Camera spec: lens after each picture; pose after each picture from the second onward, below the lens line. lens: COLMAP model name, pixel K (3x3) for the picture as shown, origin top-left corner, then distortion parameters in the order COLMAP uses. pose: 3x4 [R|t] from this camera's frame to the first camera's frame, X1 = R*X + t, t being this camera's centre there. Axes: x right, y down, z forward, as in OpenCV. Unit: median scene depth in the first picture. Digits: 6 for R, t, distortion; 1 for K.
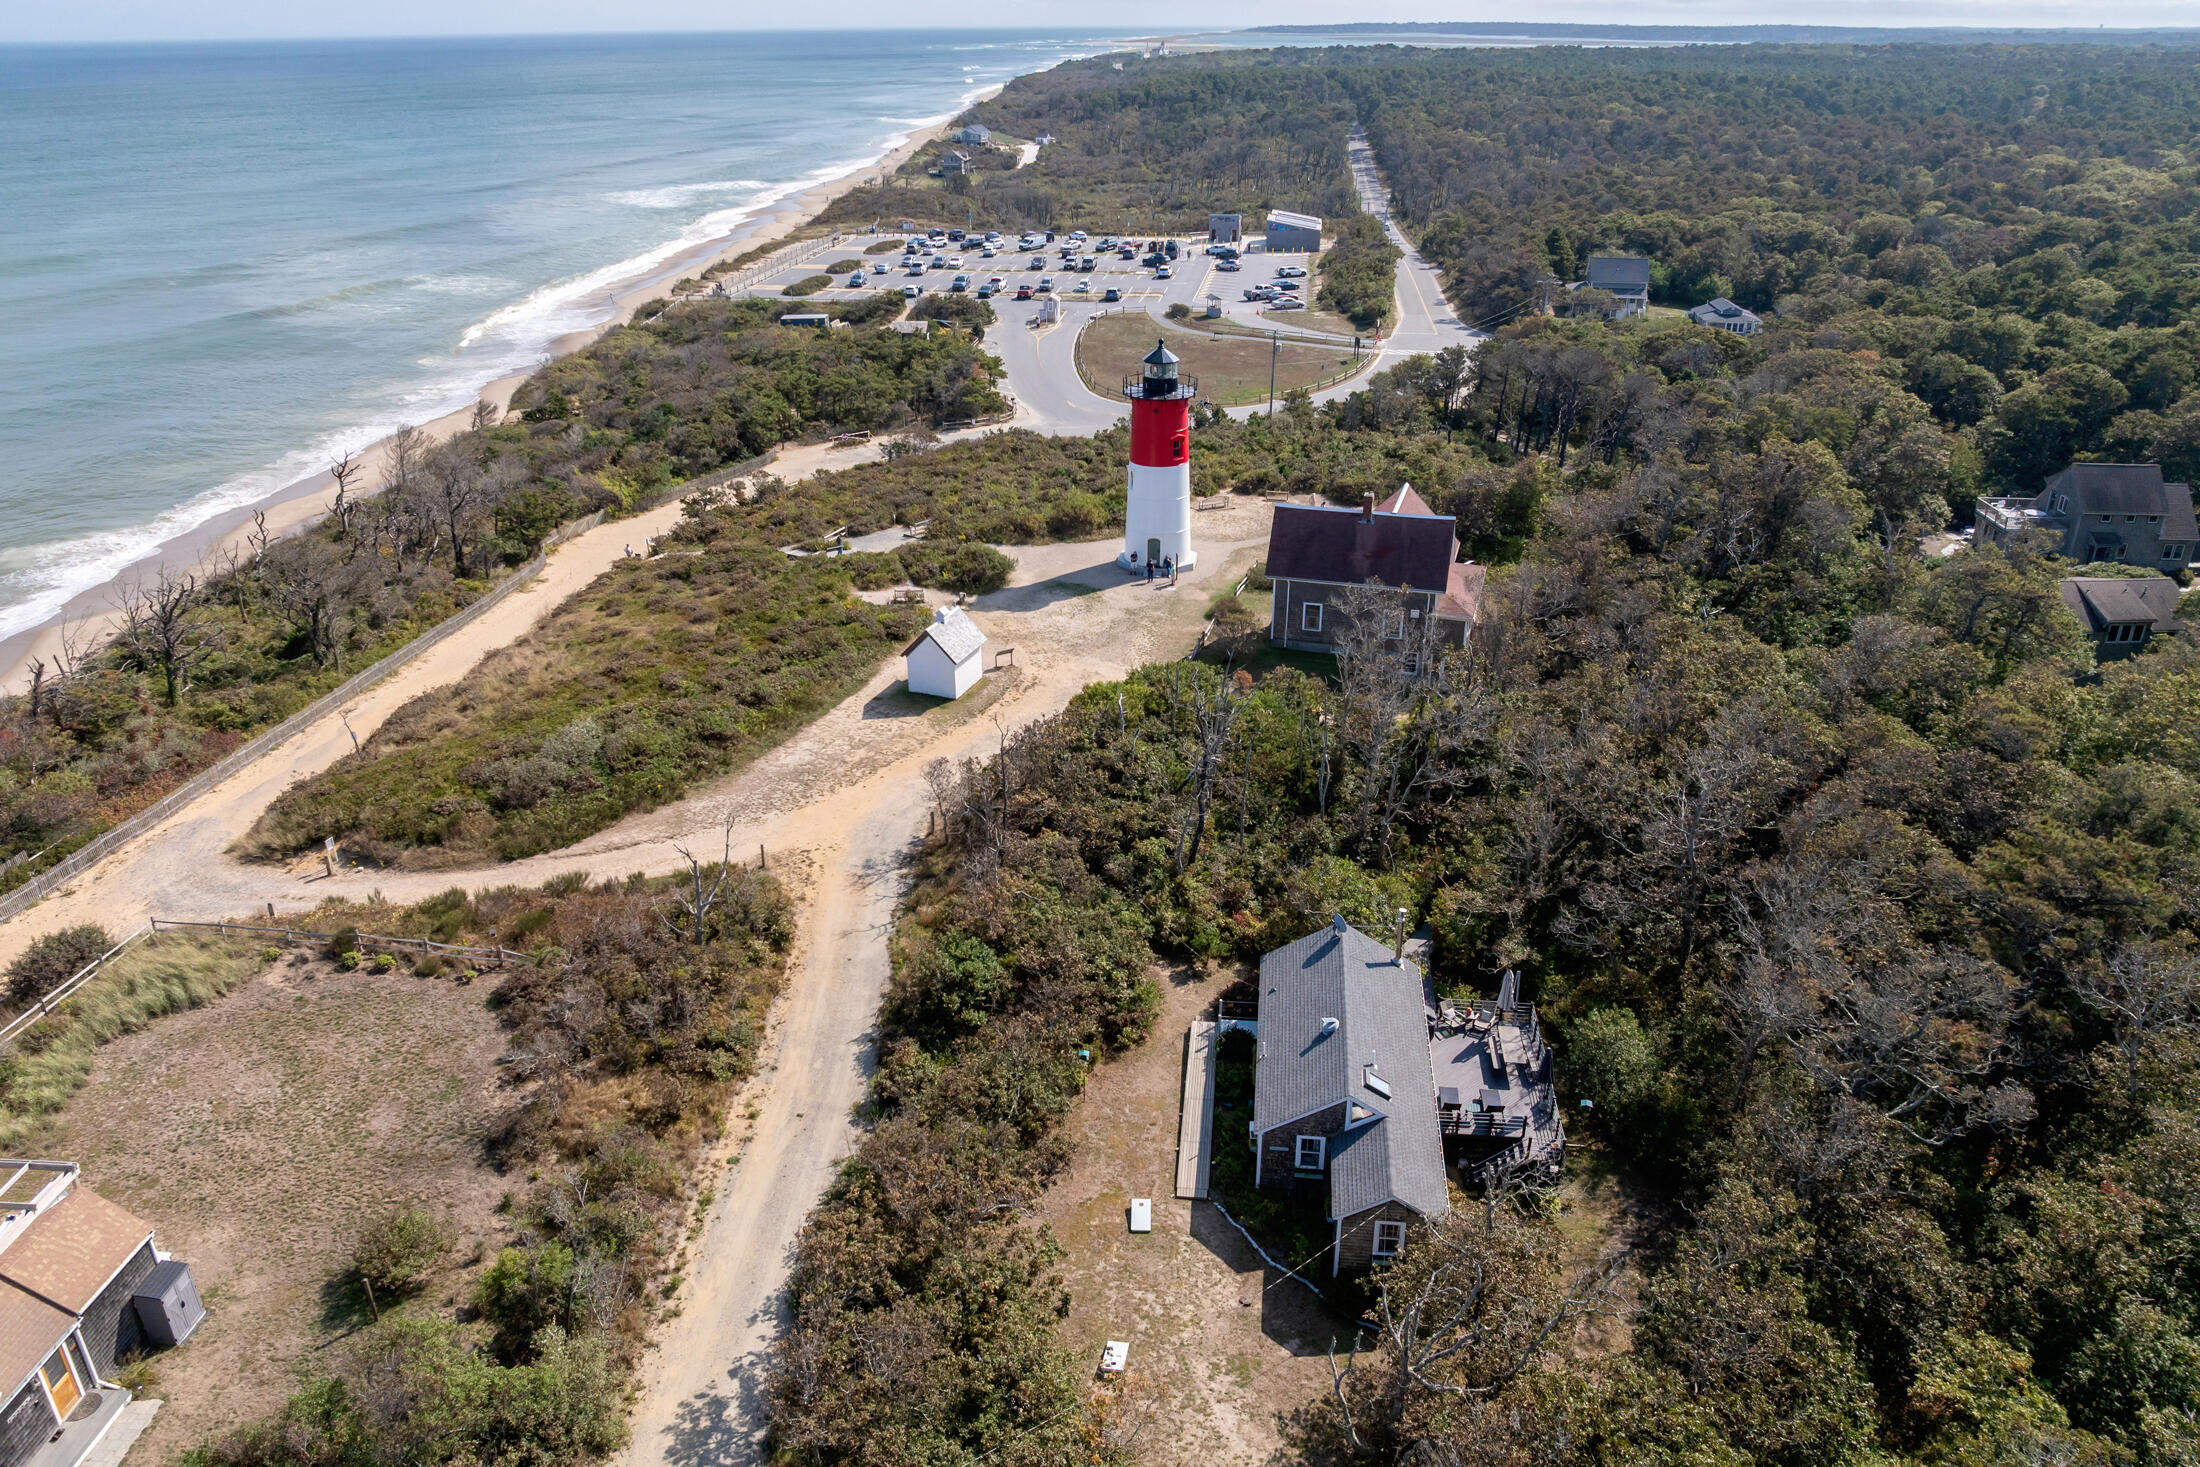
lens RADIAL K [[1575.0, 0, 1106.0], [0, 1575.0, 746.6], [0, 0, 1]] dist [-0.047267, 0.012676]
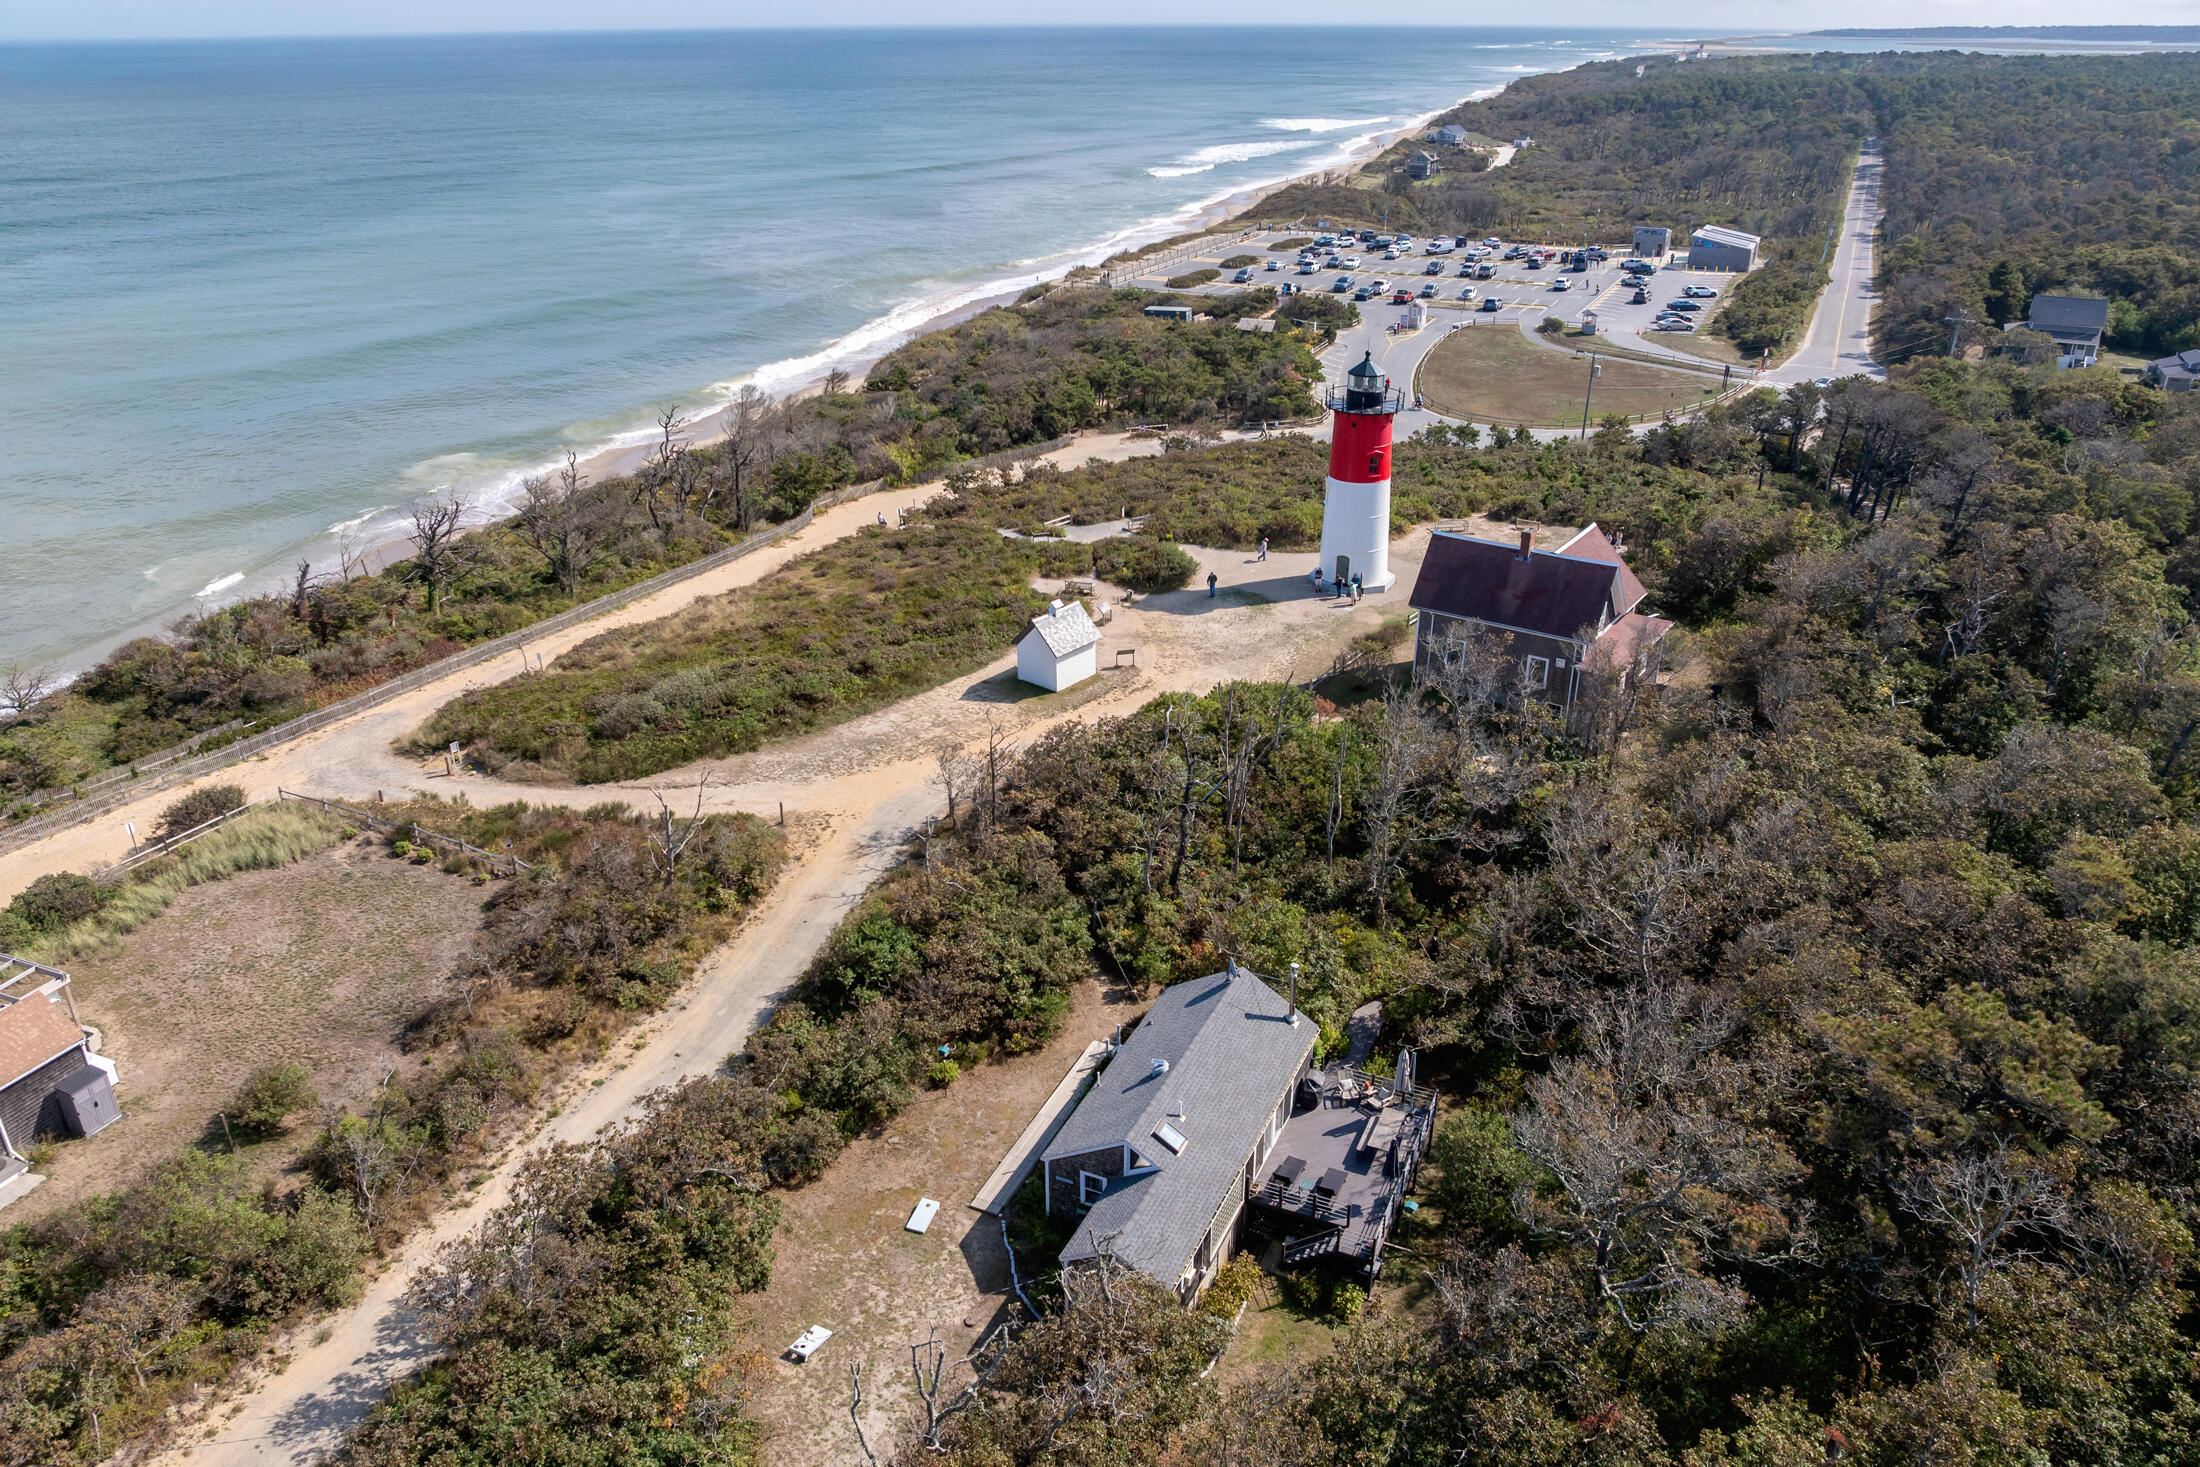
lens RADIAL K [[1575.0, 0, 1101.8], [0, 1575.0, 733.9], [0, 0, 1]] dist [-0.047267, 0.012676]
pose [[0.948313, 0.132067, -0.288550, 0.271205], [-0.133467, 0.990941, 0.014910, -0.026592], [0.287905, 0.024373, 0.957349, 0.046061]]
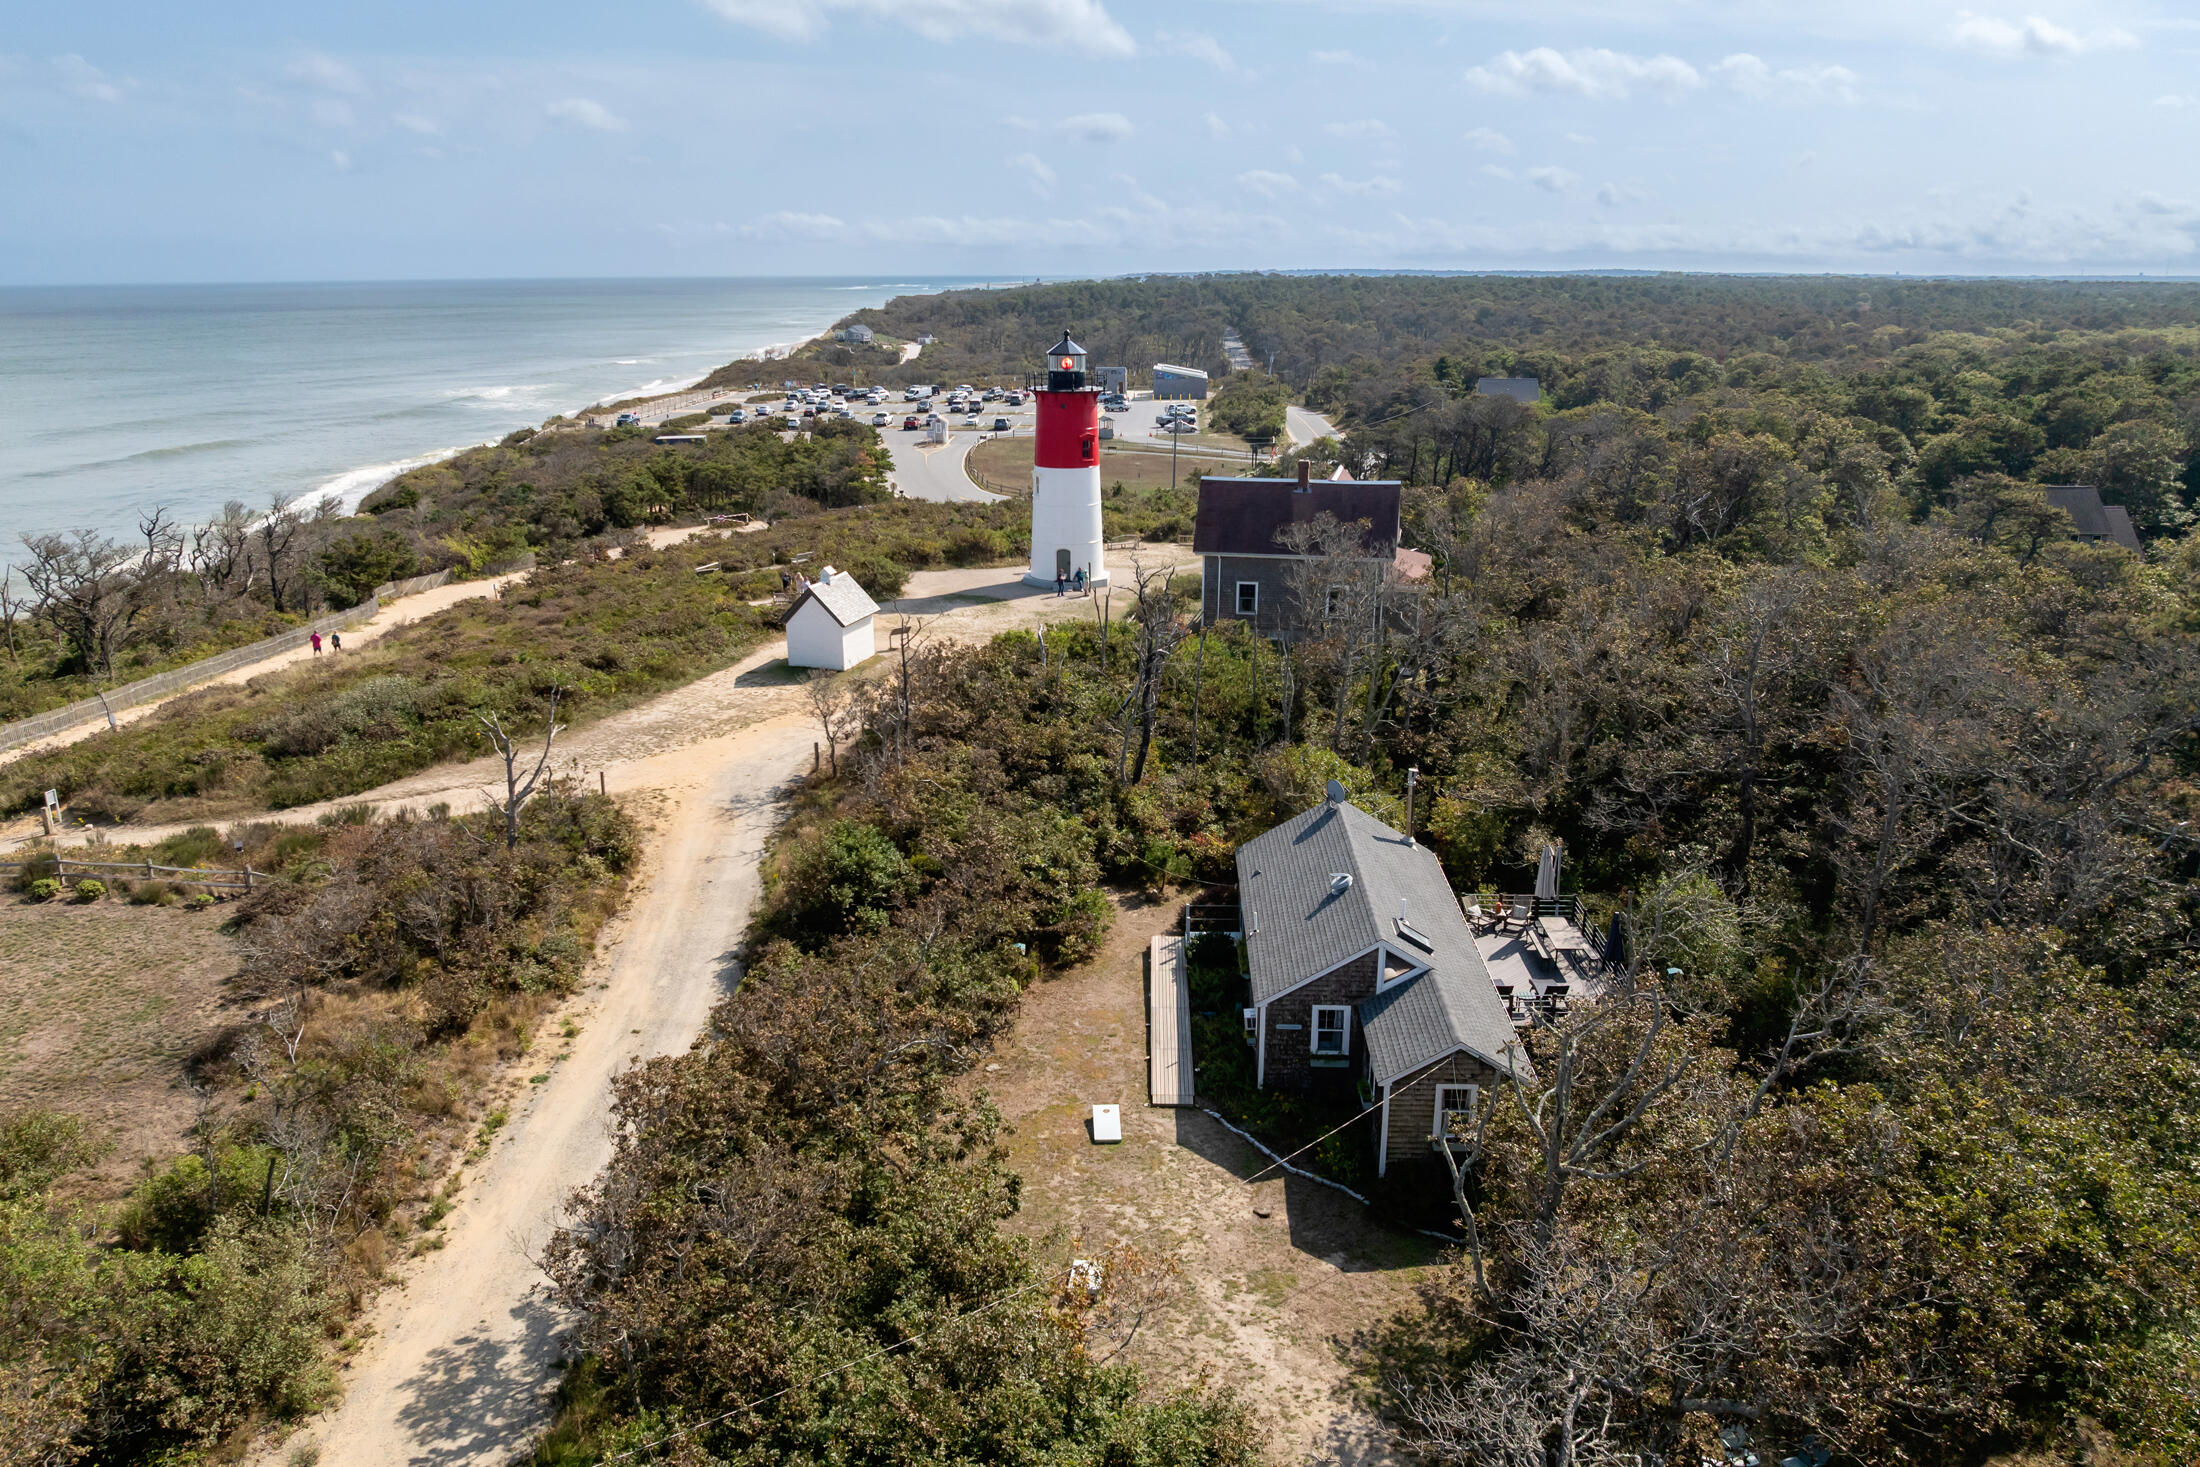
lens RADIAL K [[1575.0, 0, 1106.8], [0, 1575.0, 730.9], [0, 0, 1]] dist [-0.047267, 0.012676]
pose [[0.997073, -0.020231, 0.073735, -0.019891], [0.031474, 0.987465, -0.154670, 0.165245], [-0.069682, 0.156538, 0.985211, 0.180644]]
